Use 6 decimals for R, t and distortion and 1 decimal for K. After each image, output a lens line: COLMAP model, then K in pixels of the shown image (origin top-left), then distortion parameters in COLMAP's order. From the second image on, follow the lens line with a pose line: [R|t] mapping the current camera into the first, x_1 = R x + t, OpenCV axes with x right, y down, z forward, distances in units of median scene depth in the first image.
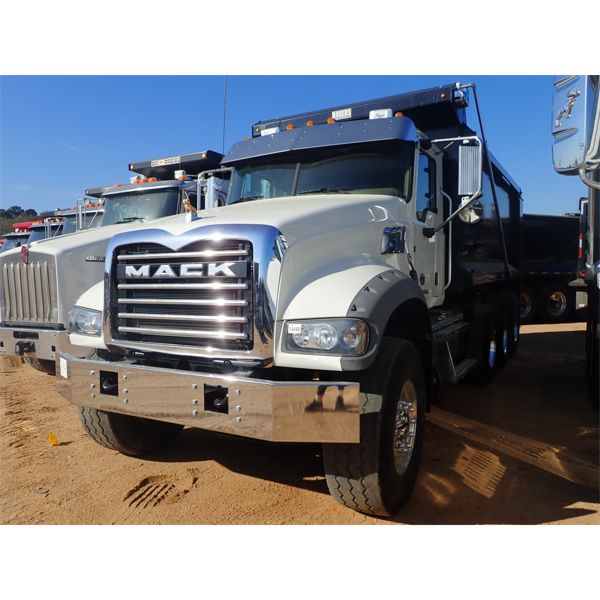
lens RADIAL K [[505.6, 0, 296.2], [0, 505.6, 302.1], [0, 0, 1]] dist [-0.006734, 0.003972]
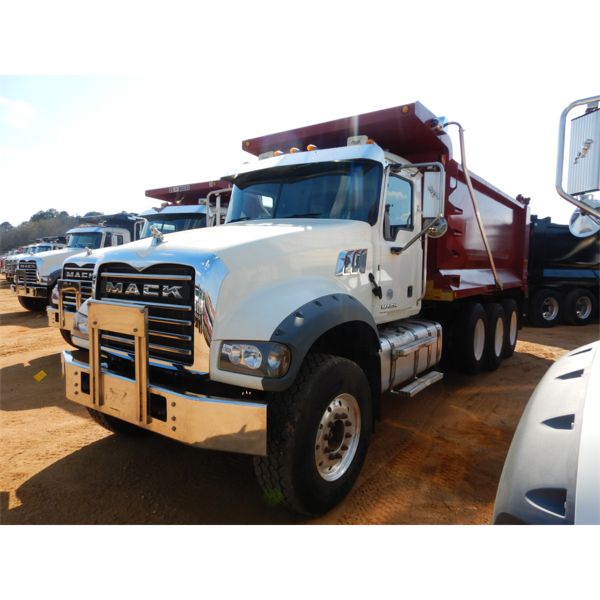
lens RADIAL K [[434.7, 0, 297.1], [0, 434.7, 300.6], [0, 0, 1]] dist [-0.015448, 0.001699]
pose [[0.990349, 0.031136, -0.135054, 0.241705], [-0.027097, 0.999132, 0.031639, -0.076431], [0.135922, -0.027674, 0.990333, 0.074401]]
